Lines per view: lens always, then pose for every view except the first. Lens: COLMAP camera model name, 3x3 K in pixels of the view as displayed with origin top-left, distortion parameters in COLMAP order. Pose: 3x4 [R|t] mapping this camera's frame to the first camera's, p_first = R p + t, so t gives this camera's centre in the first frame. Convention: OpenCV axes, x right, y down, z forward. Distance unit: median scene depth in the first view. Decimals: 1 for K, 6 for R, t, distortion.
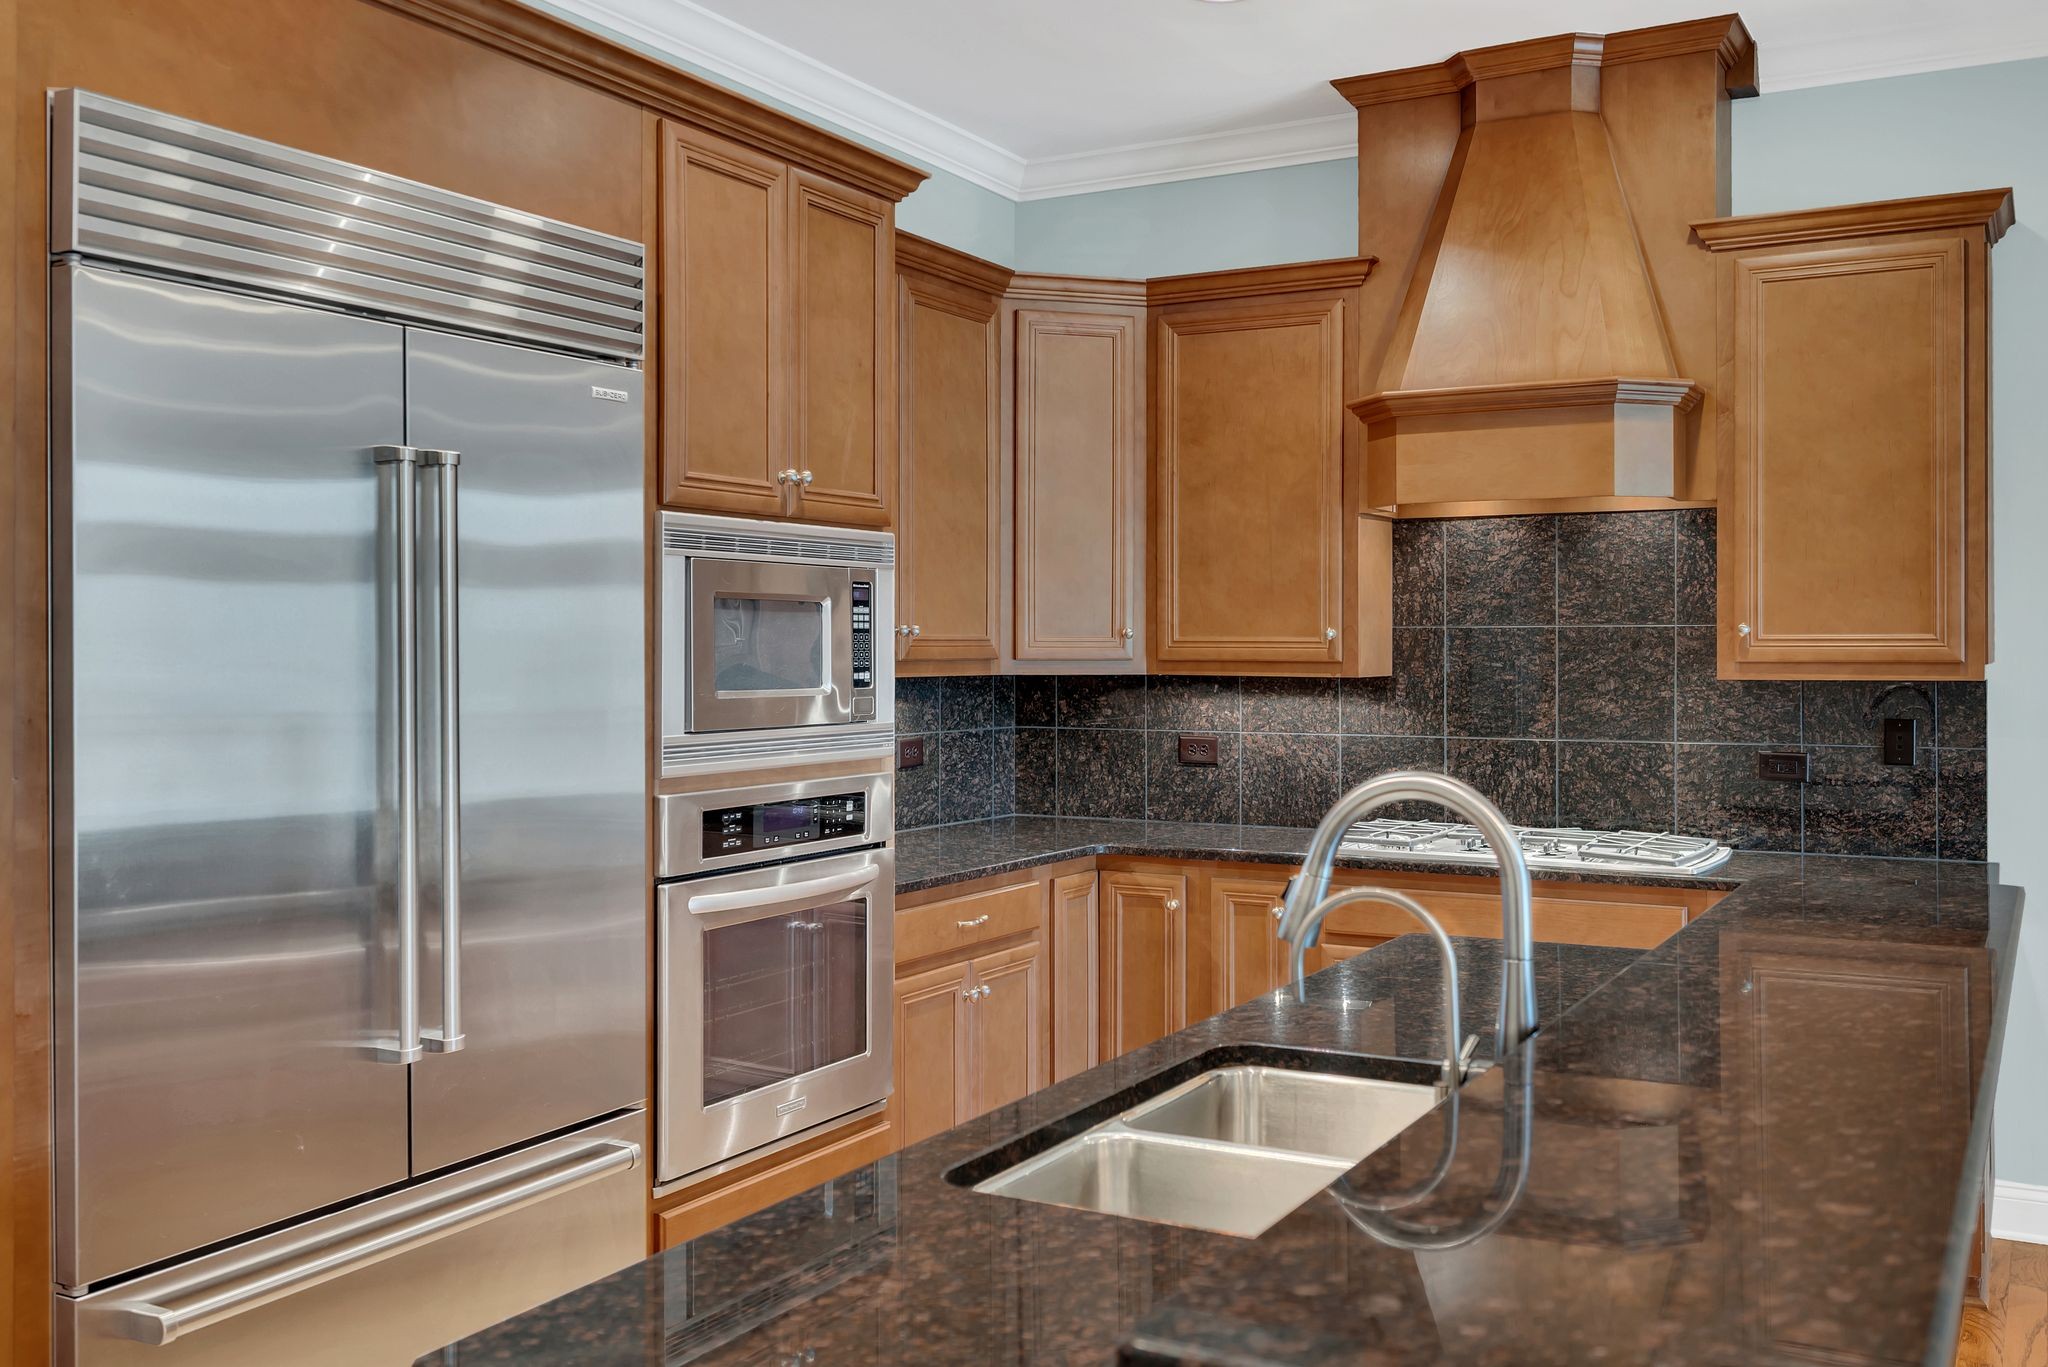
lens RADIAL K [[1842.7, 0, 1002.3], [0, 1842.7, 647.4], [0, 0, 1]] dist [-0.013285, 0.008882]
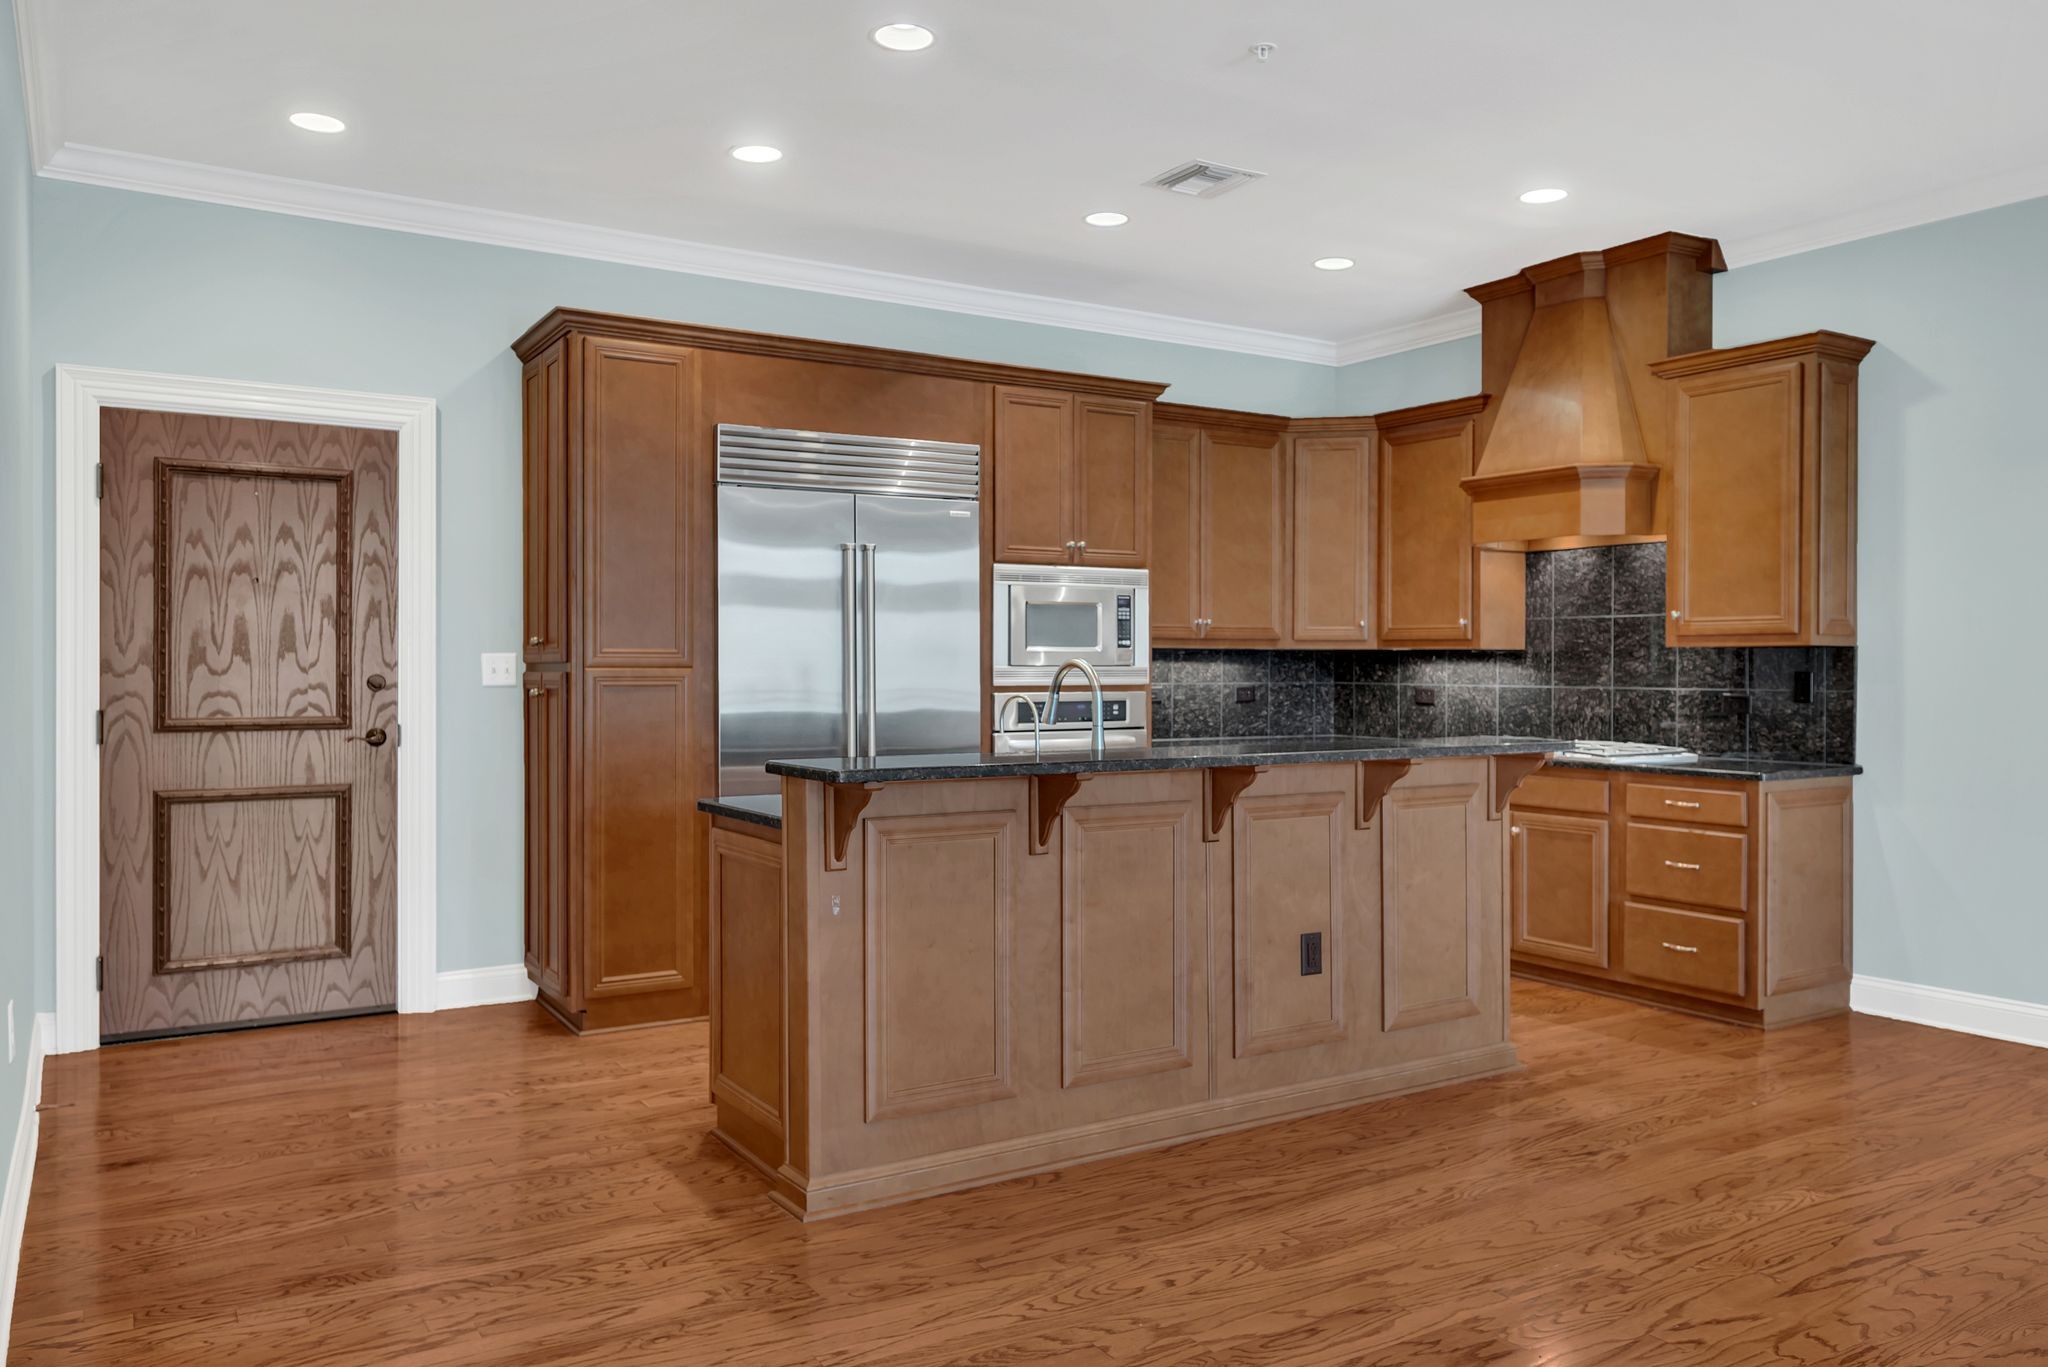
lens RADIAL K [[1456.0, 0, 1009.8], [0, 1456.0, 684.8], [0, 0, 1]] dist [-0.003699, -0.002037]
pose [[0.880887, 0.009336, -0.473235, 0.455469], [-0.001502, 0.999856, 0.016929, 0.028213], [0.473324, -0.014202, 0.880774, -0.366260]]
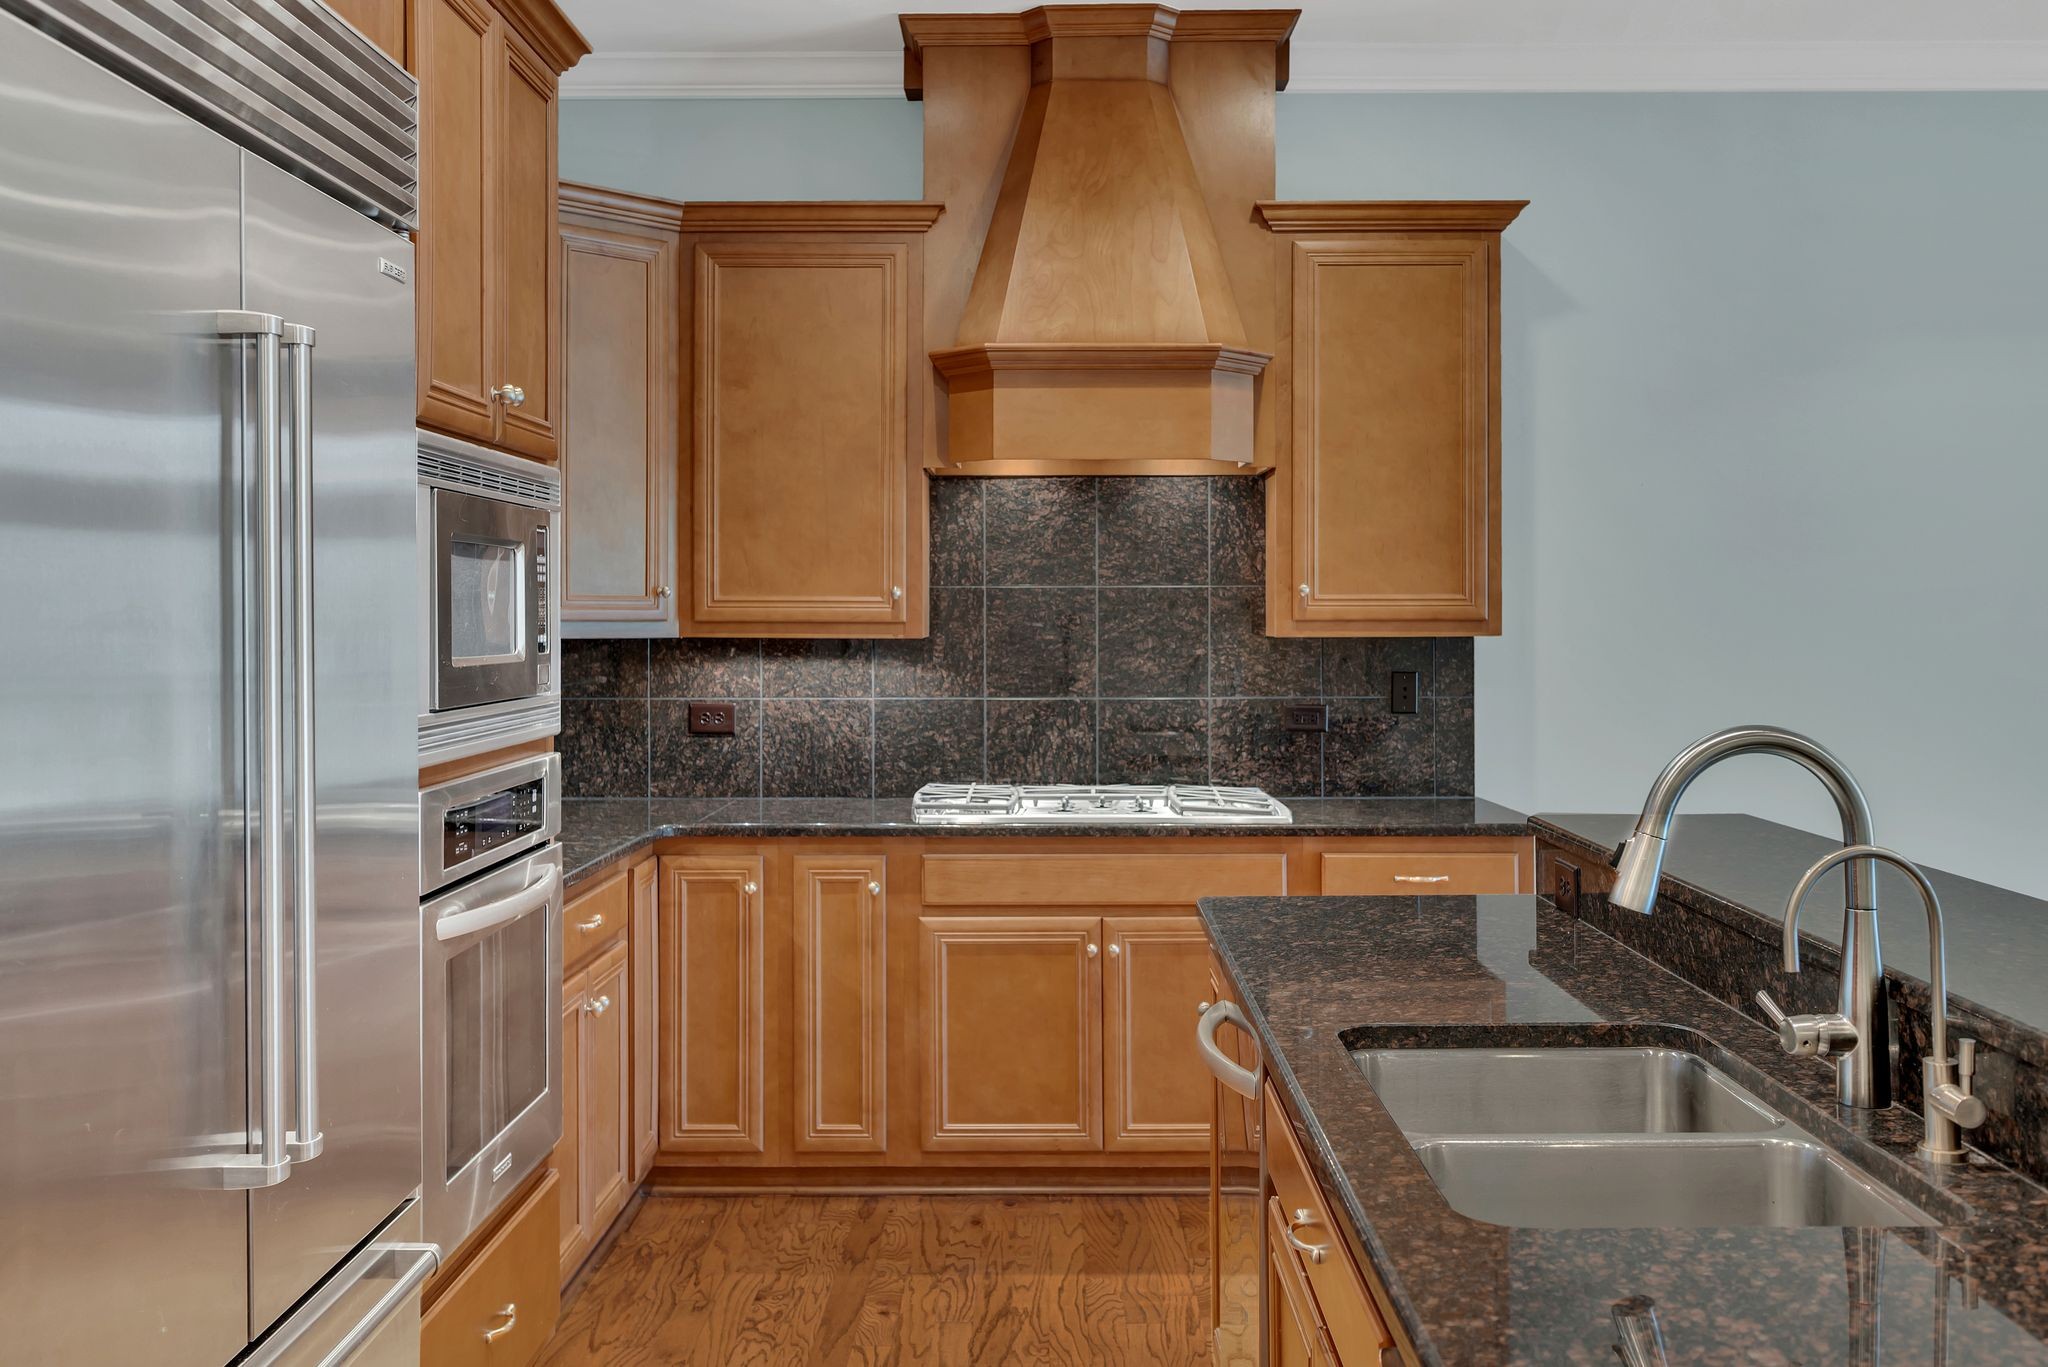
lens RADIAL K [[1842.7, 0, 1040.5], [0, 1842.7, 617.9], [0, 0, 1]] dist [-0.013285, 0.008882]
pose [[0.873217, -0.002085, 0.487326, -0.230271], [0.001012, 0.999996, 0.002465, 0.003402], [-0.487330, -0.001659, 0.873217, 0.132629]]
